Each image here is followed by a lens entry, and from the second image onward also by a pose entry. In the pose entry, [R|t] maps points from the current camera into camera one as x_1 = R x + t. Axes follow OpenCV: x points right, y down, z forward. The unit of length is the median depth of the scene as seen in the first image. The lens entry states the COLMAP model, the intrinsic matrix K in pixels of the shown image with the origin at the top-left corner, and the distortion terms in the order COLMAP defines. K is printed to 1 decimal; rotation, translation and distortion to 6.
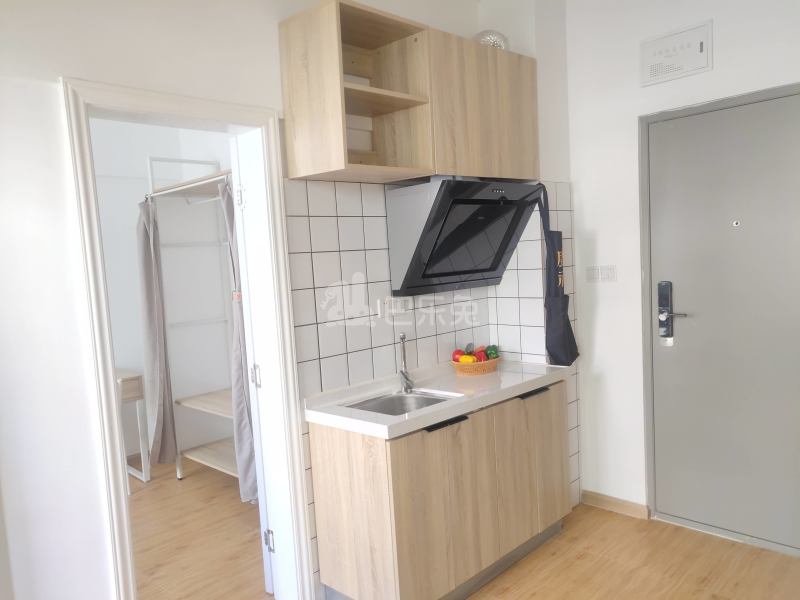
lens RADIAL K [[620.1, 0, 399.9], [0, 620.1, 303.8], [0, 0, 1]] dist [-0.006938, 0.036133]
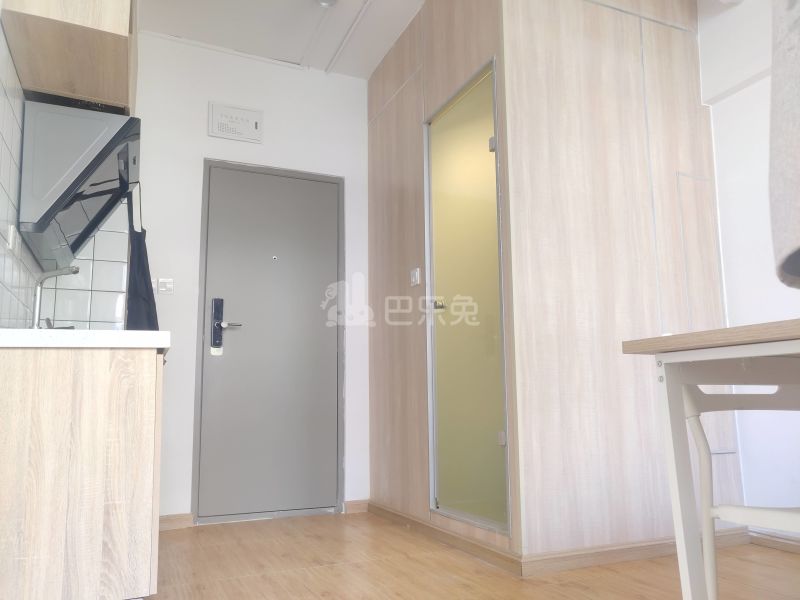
lens RADIAL K [[620.1, 0, 399.9], [0, 620.1, 303.8], [0, 0, 1]] dist [-0.006938, 0.036133]
pose [[0.365263, 0.204010, 0.908275, -0.501548], [0.074113, 0.966221, -0.246829, 0.289247], [-0.927950, 0.157472, 0.337805, 0.308361]]
